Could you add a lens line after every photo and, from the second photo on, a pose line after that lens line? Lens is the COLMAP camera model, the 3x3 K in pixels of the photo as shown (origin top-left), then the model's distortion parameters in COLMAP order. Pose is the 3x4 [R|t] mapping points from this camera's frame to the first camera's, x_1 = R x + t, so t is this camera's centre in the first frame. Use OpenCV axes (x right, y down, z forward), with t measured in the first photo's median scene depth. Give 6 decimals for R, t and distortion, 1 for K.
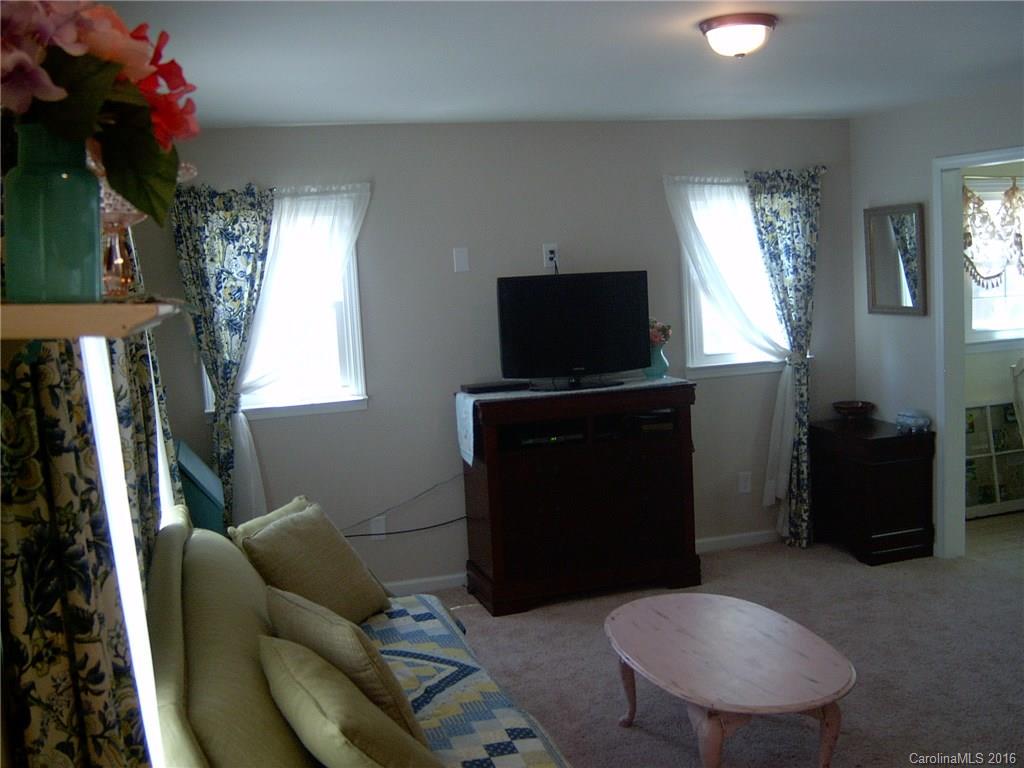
lens RADIAL K [[1082.8, 0, 512.7], [0, 1082.8, 391.8], [0, 0, 1]] dist [-0.101608, 0.000000]
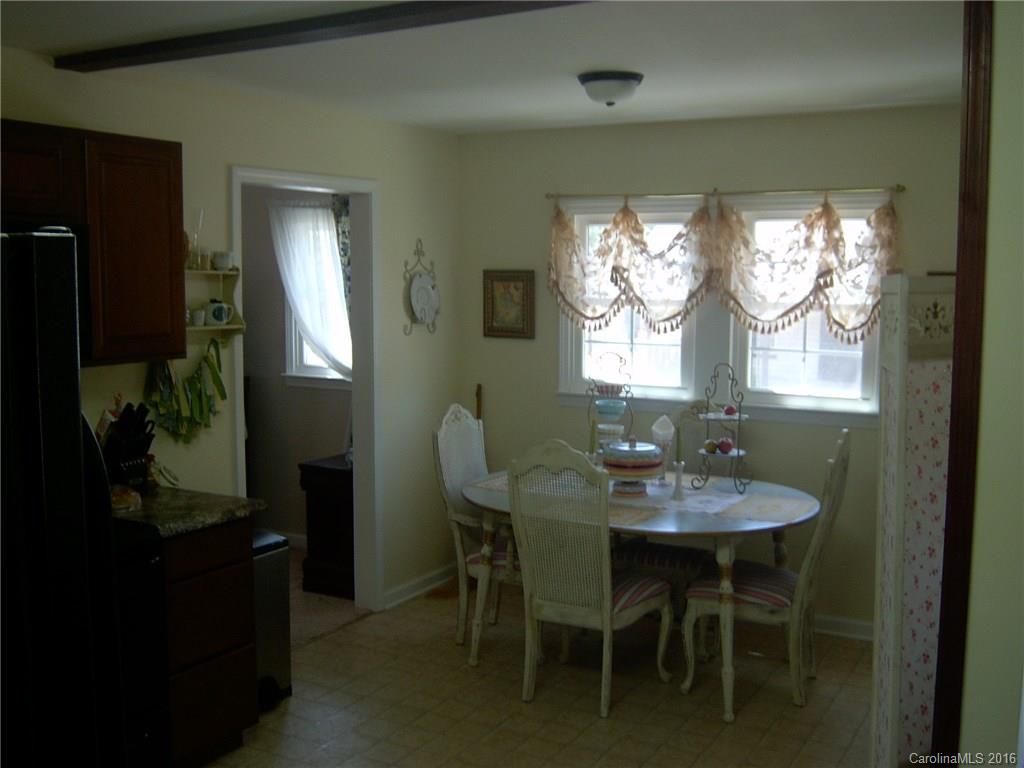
lens RADIAL K [[1082.8, 0, 513.2], [0, 1082.8, 381.7], [0, 0, 1]] dist [-0.101608, 0.000000]
pose [[0.702701, 0.131706, -0.699189, 1.079876], [-0.125361, 0.990262, 0.060545, -0.109731], [0.700354, 0.045106, 0.712369, 0.382983]]
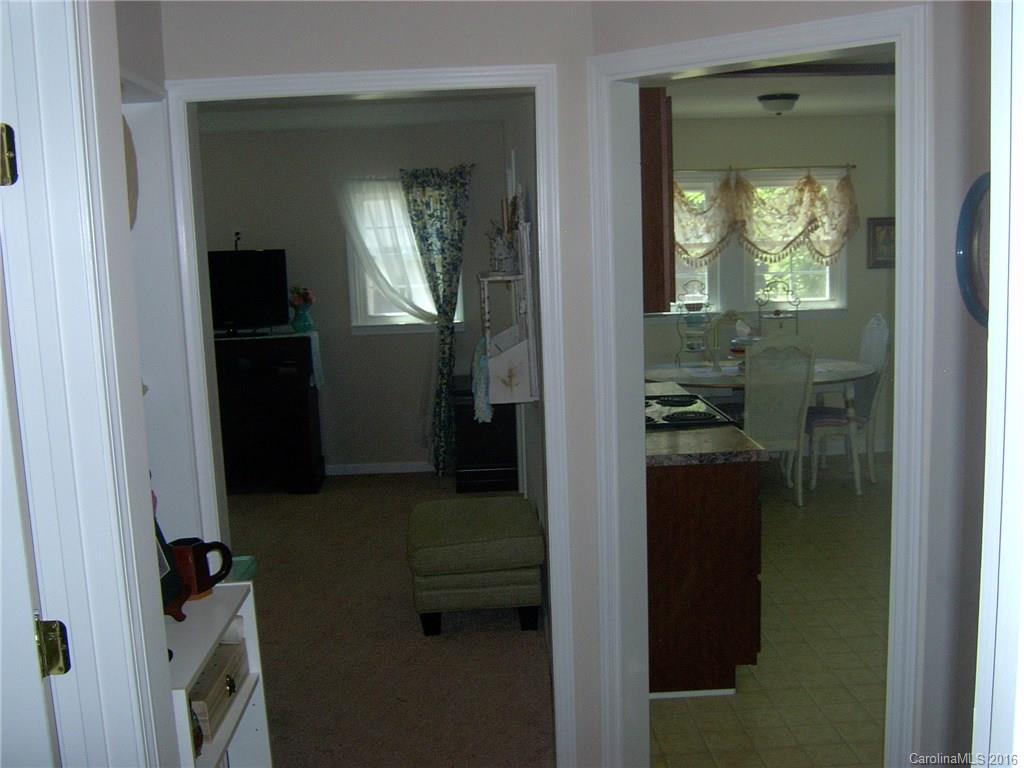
lens RADIAL K [[1082.8, 0, 509.8], [0, 1082.8, 382.9], [0, 0, 1]] dist [-0.101608, 0.000000]
pose [[0.970082, 0.060490, -0.235122, 0.638703], [-0.050047, 0.997488, 0.050137, -0.028213], [0.237564, -0.036870, 0.970672, -0.183240]]
